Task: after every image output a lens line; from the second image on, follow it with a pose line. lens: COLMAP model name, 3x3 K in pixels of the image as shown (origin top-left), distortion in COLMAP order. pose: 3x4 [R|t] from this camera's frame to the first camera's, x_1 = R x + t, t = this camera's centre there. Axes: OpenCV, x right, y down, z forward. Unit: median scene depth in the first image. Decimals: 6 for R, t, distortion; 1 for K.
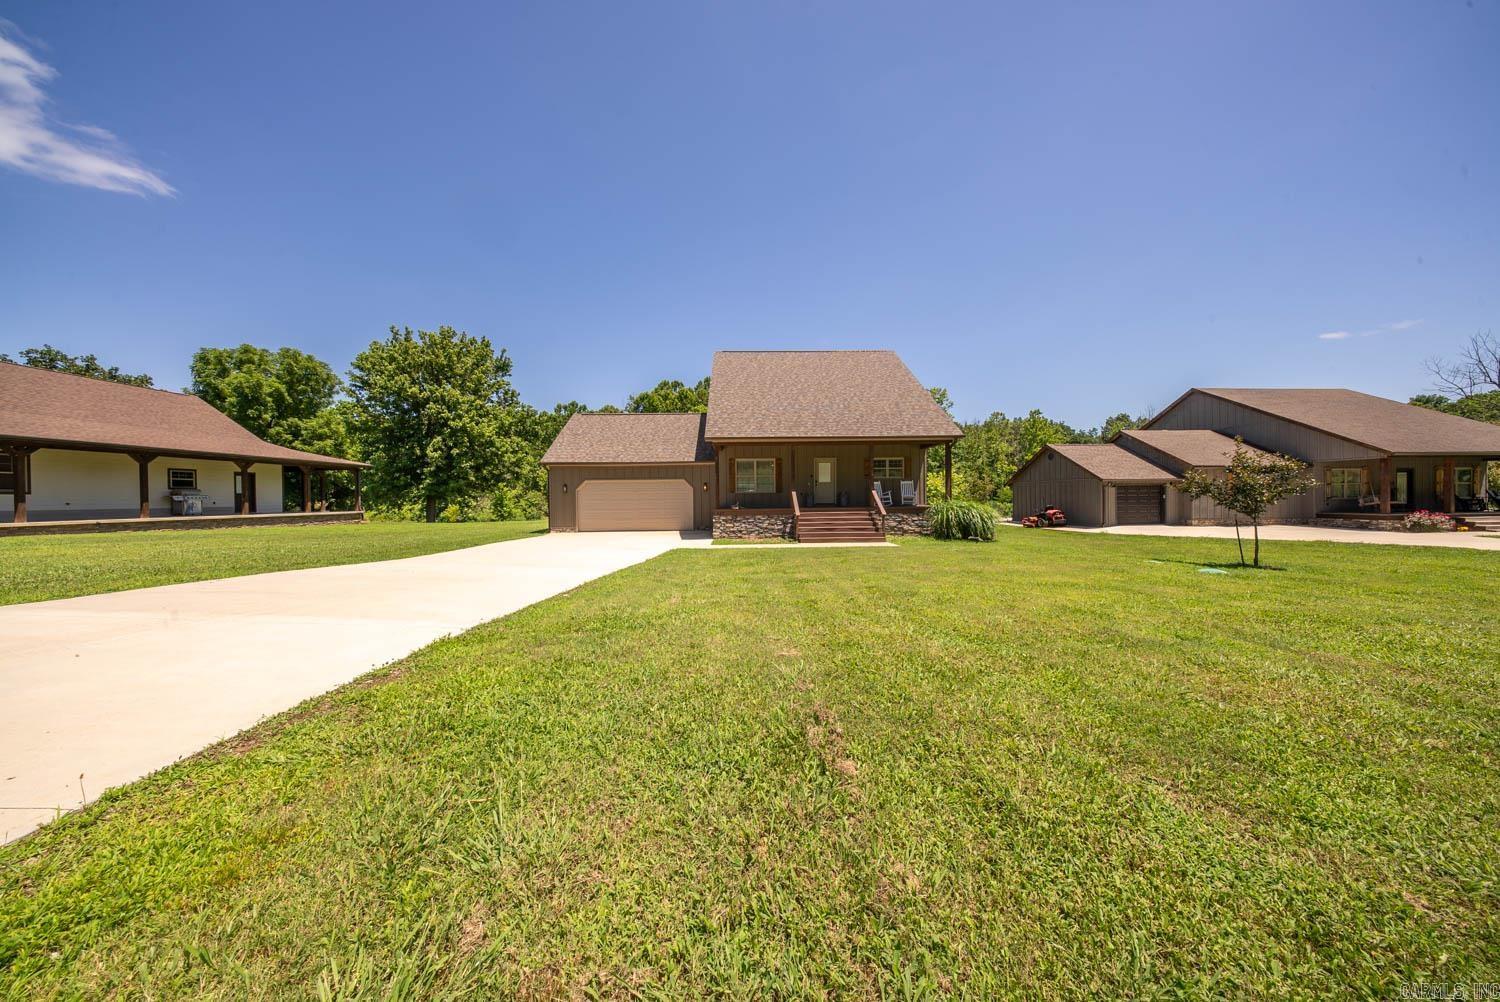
lens RADIAL K [[453.6, 0, 750.0], [0, 453.6, 501.0], [0, 0, 1]] dist [0.007956, -0.002777]
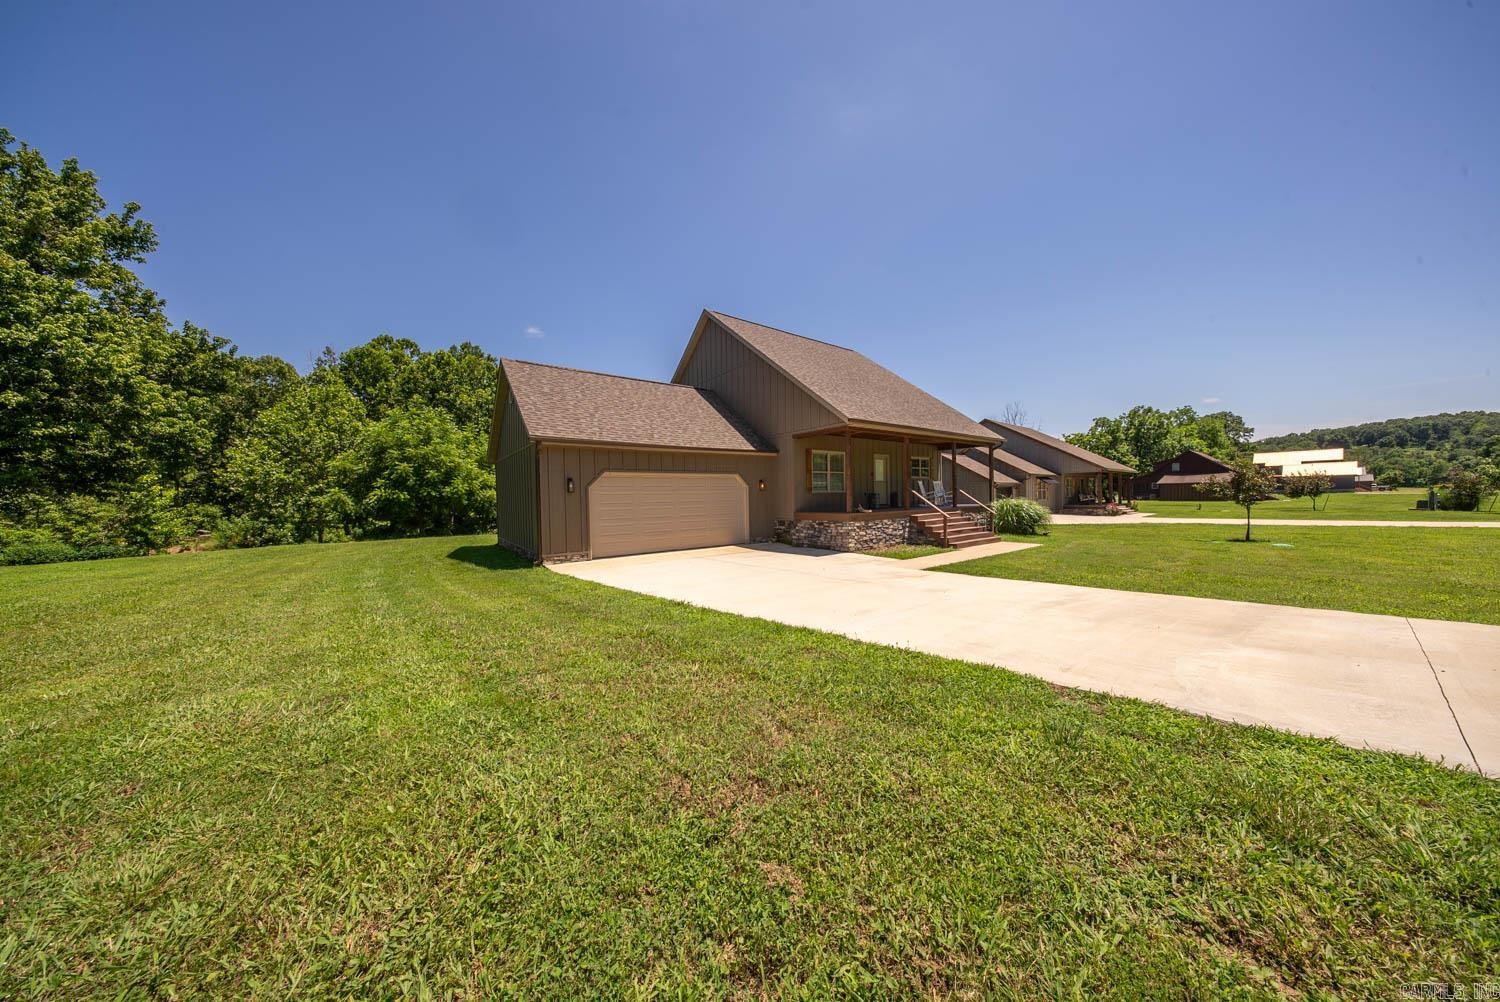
lens RADIAL K [[453.6, 0, 750.0], [0, 453.6, 501.0], [0, 0, 1]] dist [0.007956, -0.002777]
pose [[0.804247, -0.010584, 0.594201, -0.582232], [0.015809, 0.999869, -0.003587, -0.001907], [-0.594085, 0.012278, 0.804308, 0.426505]]
